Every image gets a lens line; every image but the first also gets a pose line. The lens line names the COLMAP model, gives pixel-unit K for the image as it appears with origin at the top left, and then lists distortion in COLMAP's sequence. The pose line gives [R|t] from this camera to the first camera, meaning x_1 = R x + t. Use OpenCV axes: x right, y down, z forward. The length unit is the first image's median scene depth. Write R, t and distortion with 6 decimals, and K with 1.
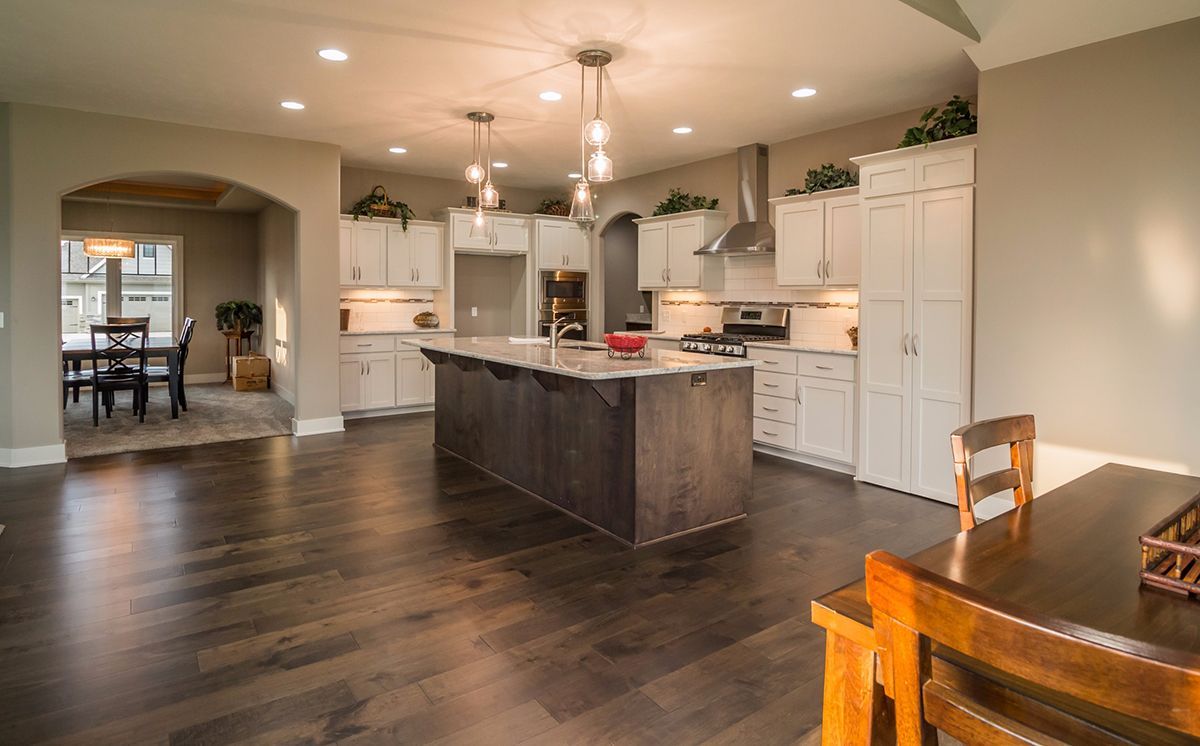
lens RADIAL K [[630.7, 0, 597.3], [0, 630.7, 308.4], [0, 0, 1]] dist [-0.014052, -0.000014]
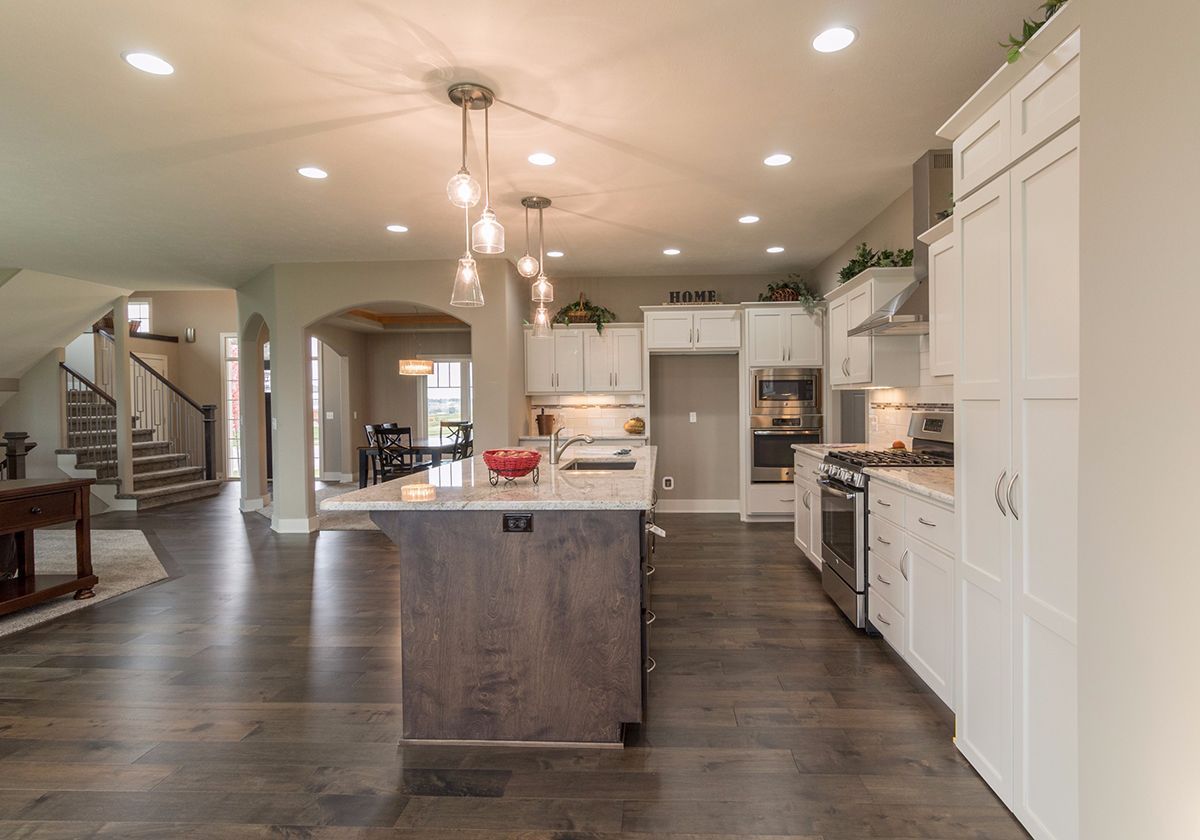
lens RADIAL K [[618.2, 0, 633.2], [0, 618.2, 413.8], [0, 0, 1]] dist [0.004620, 0.000040]
pose [[0.780920, -0.002239, -0.624627, 0.595223], [0.004596, 0.999987, 0.002161, -0.004388], [0.624614, -0.004558, 0.780920, 0.495294]]
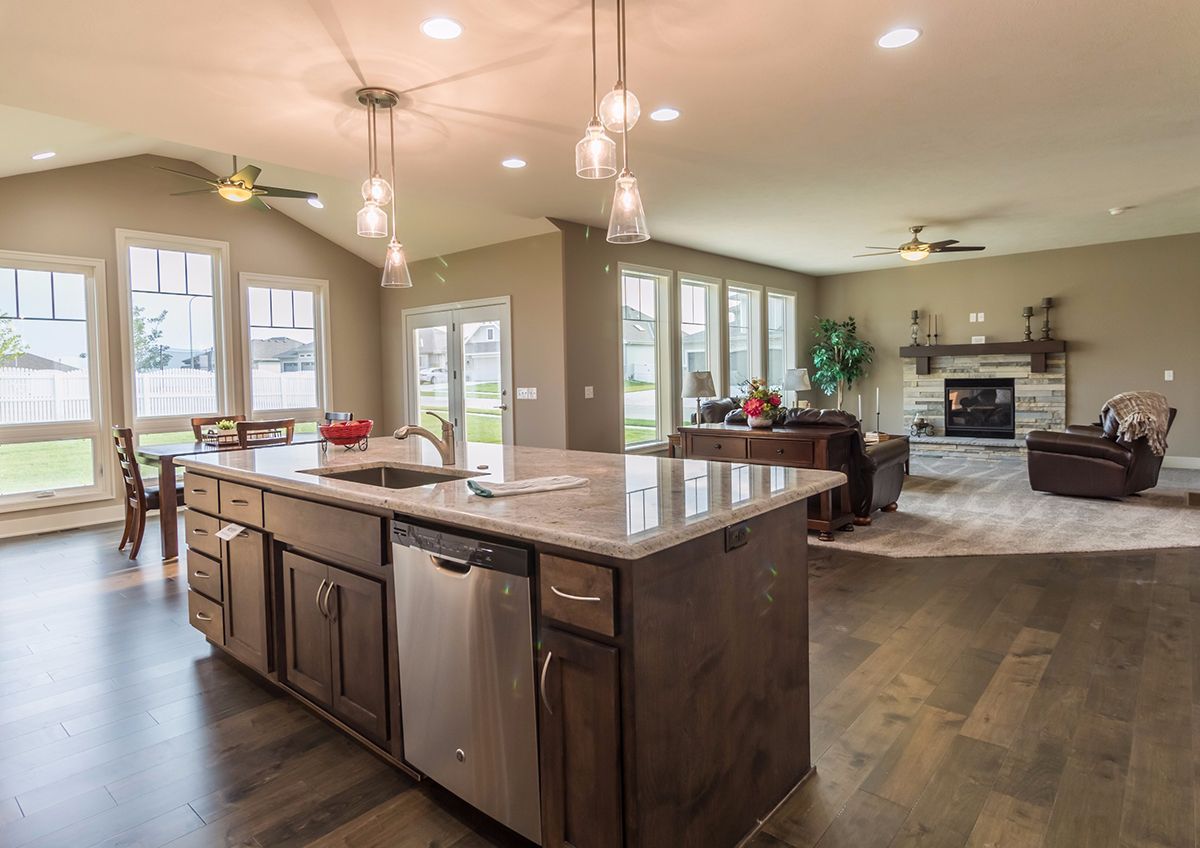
lens RADIAL K [[673.8, 0, 571.4], [0, 673.8, 394.5], [0, 0, 1]] dist [-0.001077, 0.000697]
pose [[-0.979071, 0.023734, -0.202130, -0.064731], [0.014994, 0.998890, 0.044661, -0.028434], [0.202966, 0.040696, -0.978340, 1.860573]]
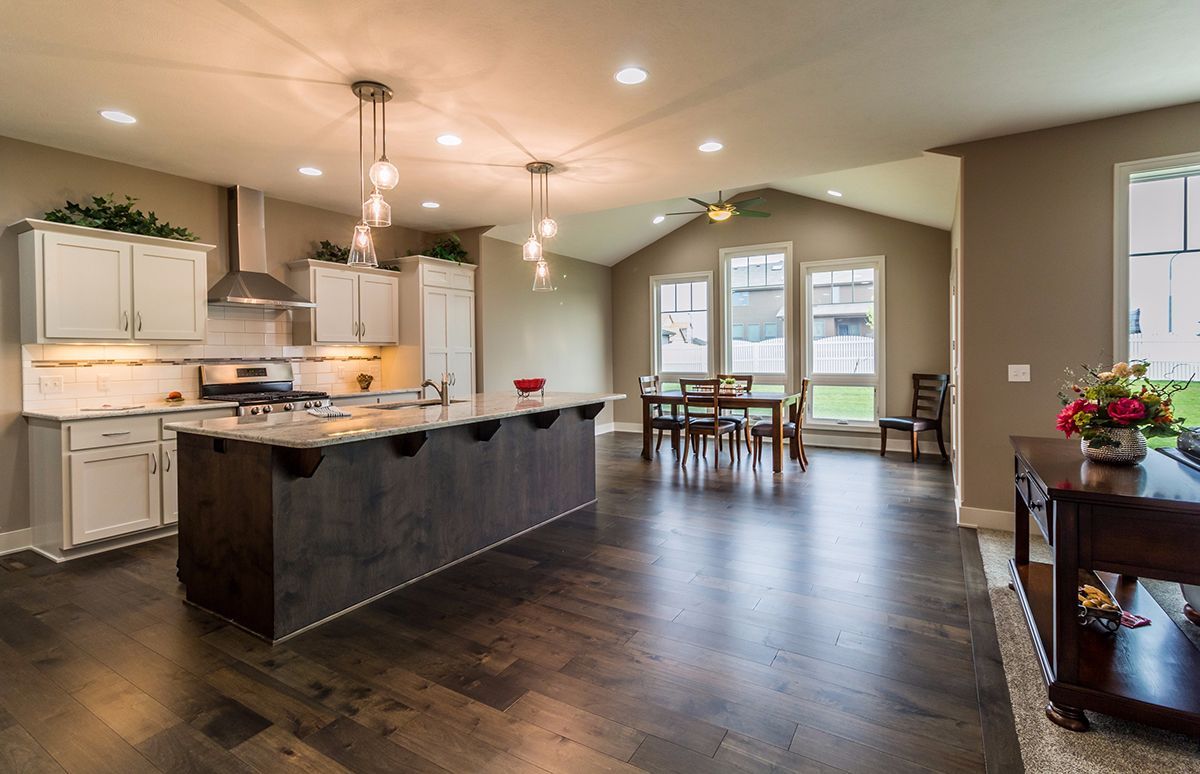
lens RADIAL K [[560.9, 0, 598.1], [0, 560.9, 361.8], [0, 0, 1]] dist [0.000155, 0.000179]
pose [[-0.386087, -0.016145, 0.922321, -1.071814], [0.025274, 0.999286, 0.028072, -0.022752], [-0.922116, 0.034149, -0.385404, 1.277184]]
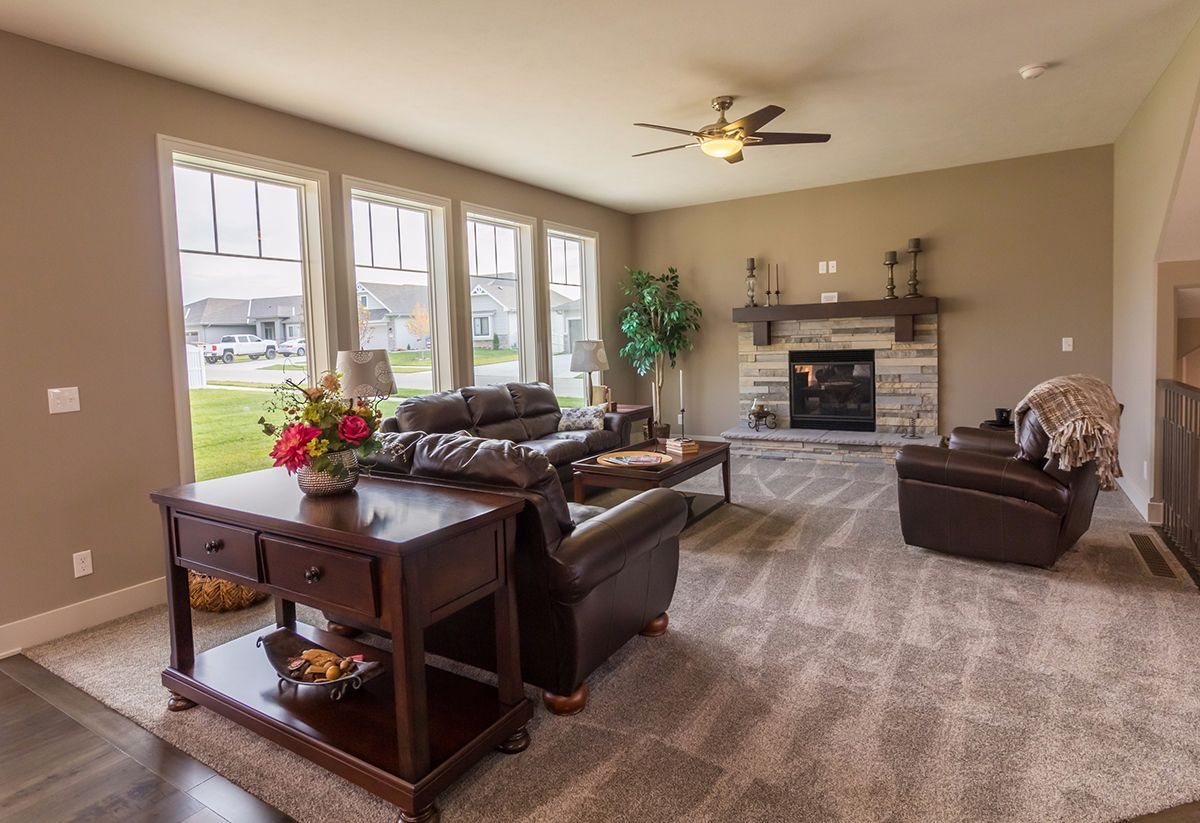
lens RADIAL K [[653.3, 0, 598.4], [0, 653.3, 376.7], [0, 0, 1]] dist [-0.000434, -0.000572]
pose [[-0.924007, 0.050133, -0.379076, -0.739871], [0.024648, 0.997115, 0.071790, -0.025324], [0.381581, 0.056991, -0.922577, 1.174080]]
